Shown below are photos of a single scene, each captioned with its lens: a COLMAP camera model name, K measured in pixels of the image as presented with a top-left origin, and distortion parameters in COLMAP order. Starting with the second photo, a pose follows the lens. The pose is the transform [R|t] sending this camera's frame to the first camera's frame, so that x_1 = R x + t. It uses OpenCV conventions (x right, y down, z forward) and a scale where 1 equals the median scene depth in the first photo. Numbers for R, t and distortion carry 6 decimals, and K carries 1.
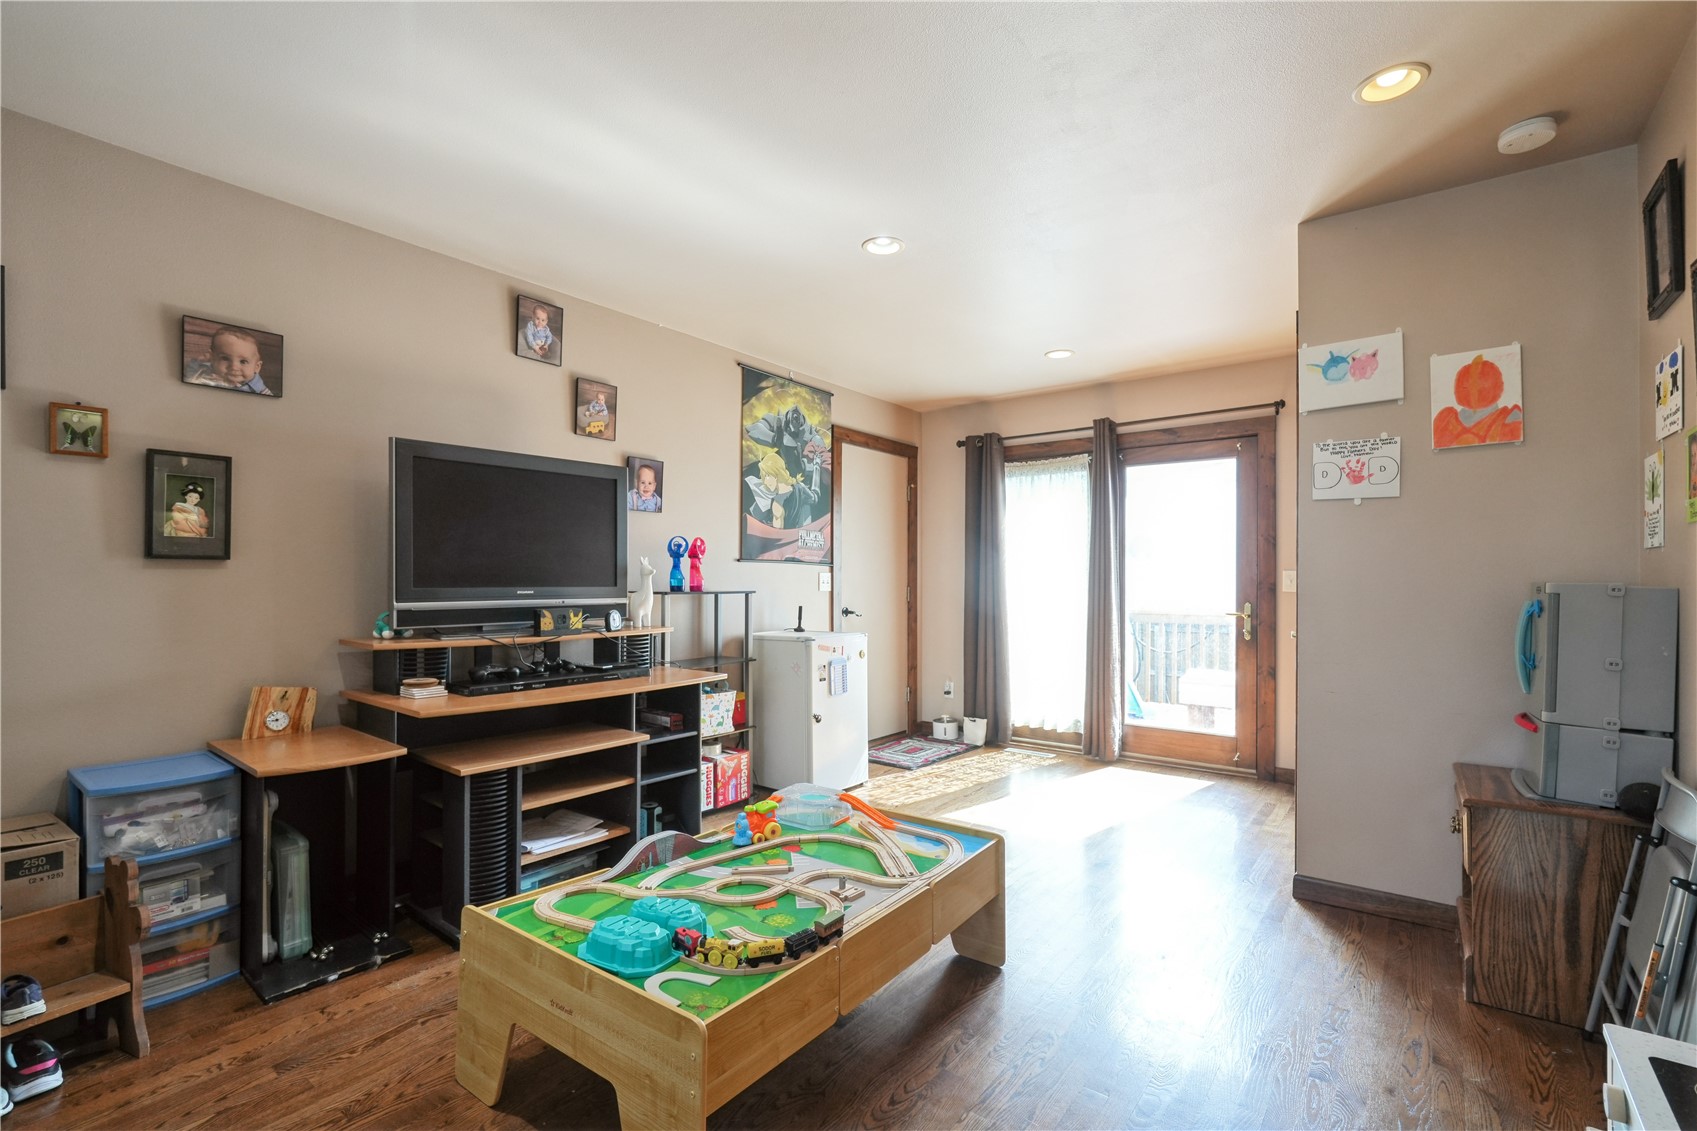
lens RADIAL K [[765.9, 0, 847.6], [0, 765.9, 575.6], [0, 0, 1]] dist [-0.010129, 0.001154]
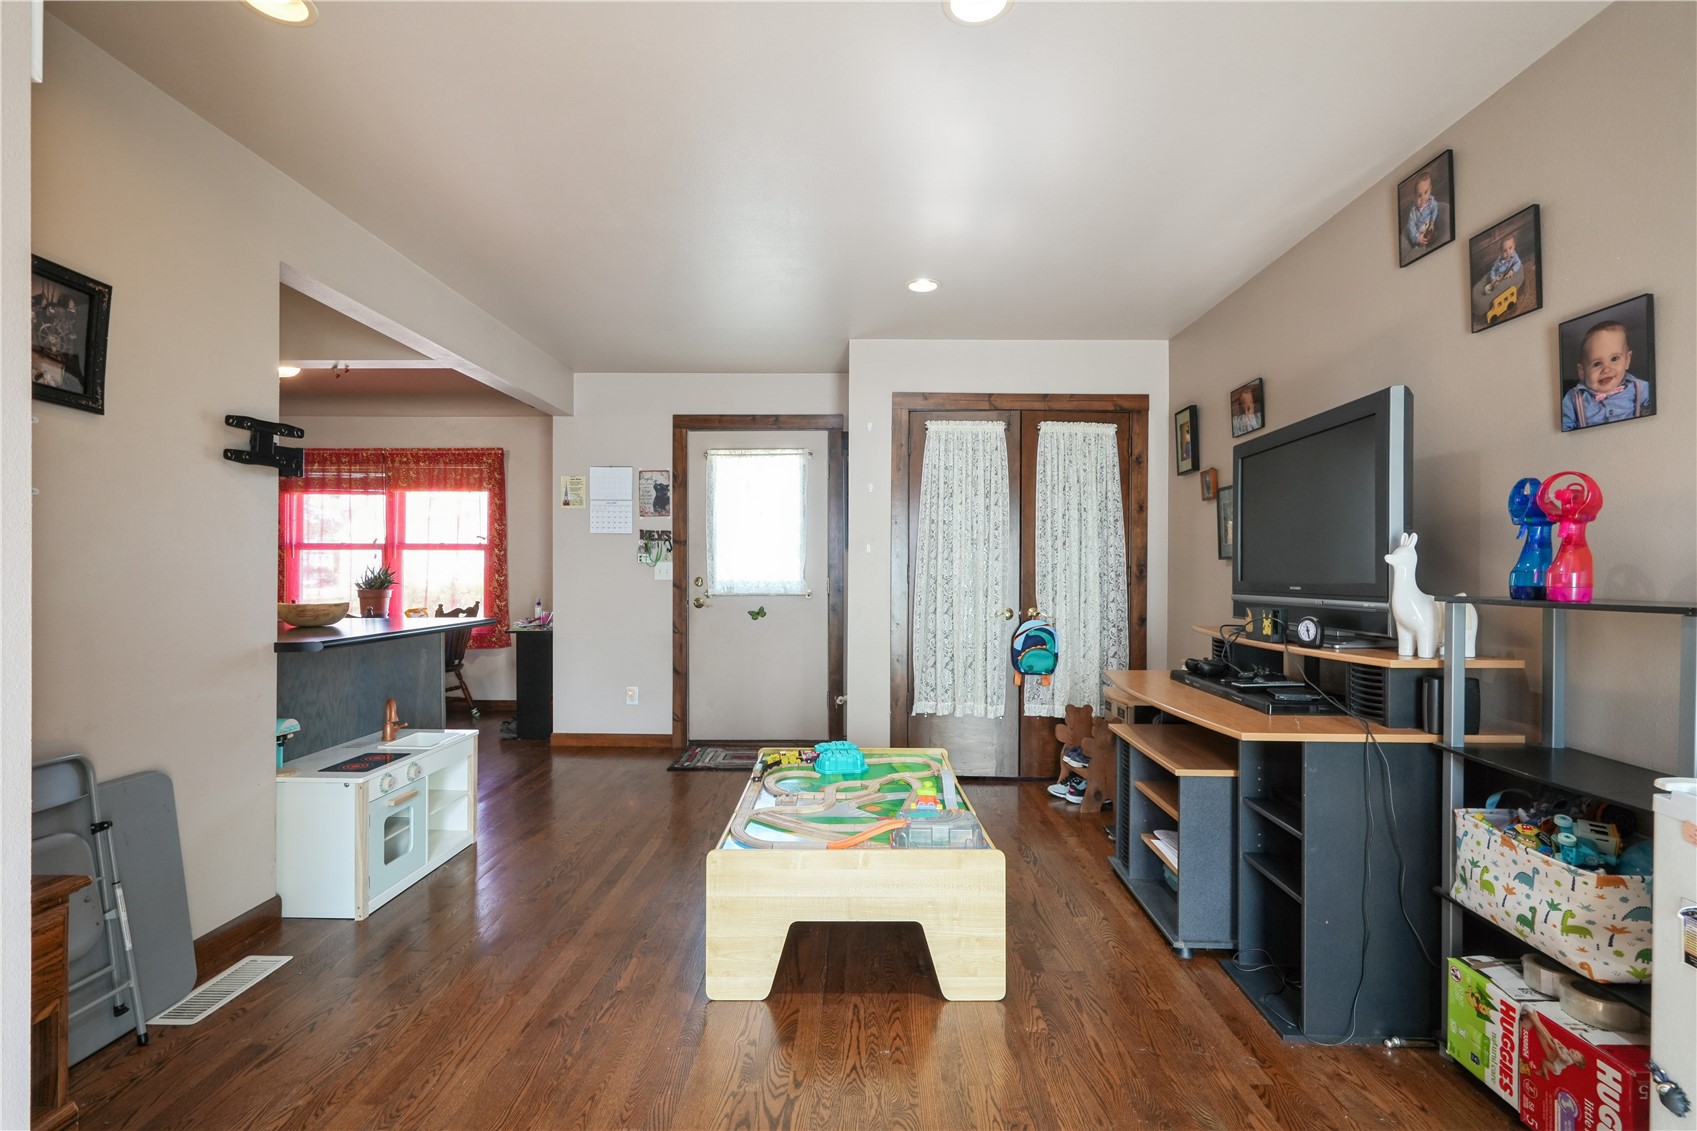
lens RADIAL K [[765.9, 0, 854.0], [0, 765.9, 564.6], [0, 0, 1]] dist [-0.010129, 0.001154]
pose [[-0.799802, -0.010047, -0.600180, 0.316336], [-0.002858, 0.999912, -0.012929, 0.006041], [0.600257, -0.008625, -0.799761, 0.945259]]
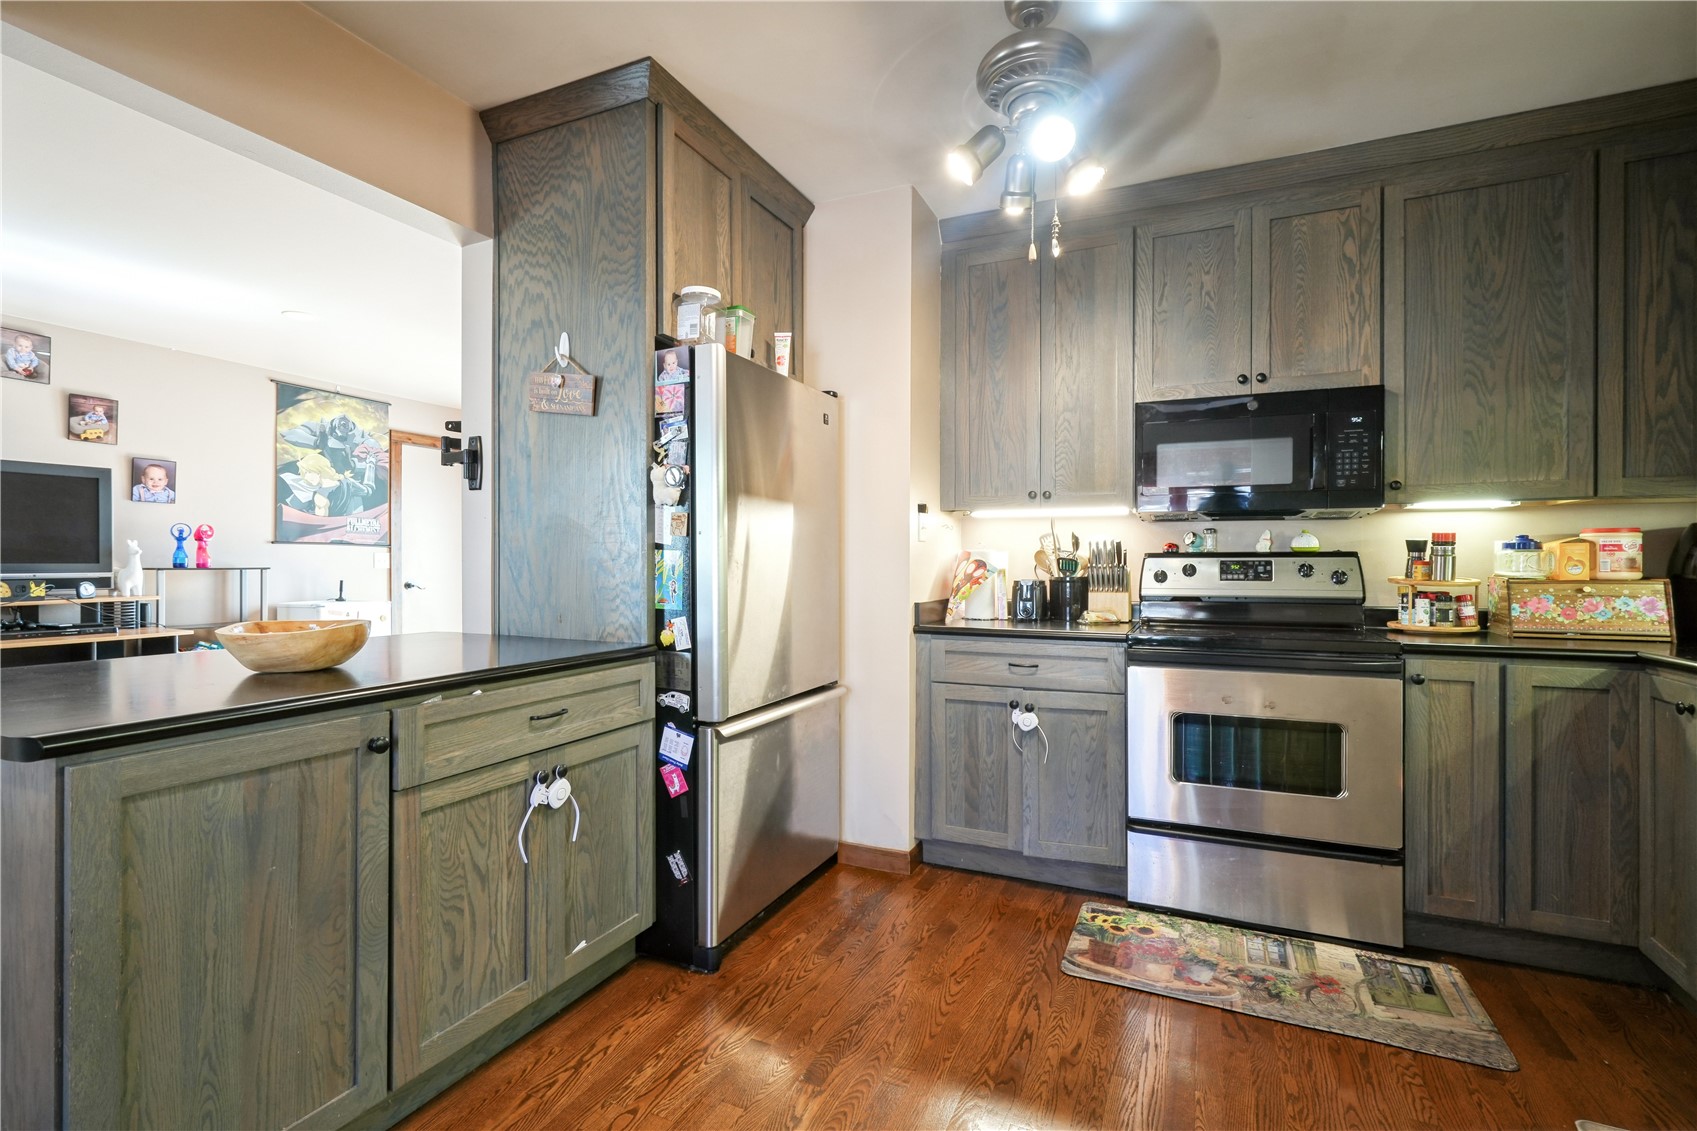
lens RADIAL K [[765.9, 0, 859.2], [0, 765.9, 566.4], [0, 0, 1]] dist [-0.010129, 0.001154]
pose [[0.974730, -0.005268, 0.223323, 0.484217], [0.002760, 0.999930, 0.011541, 0.005996], [-0.223368, -0.010633, 0.974676, -0.374977]]
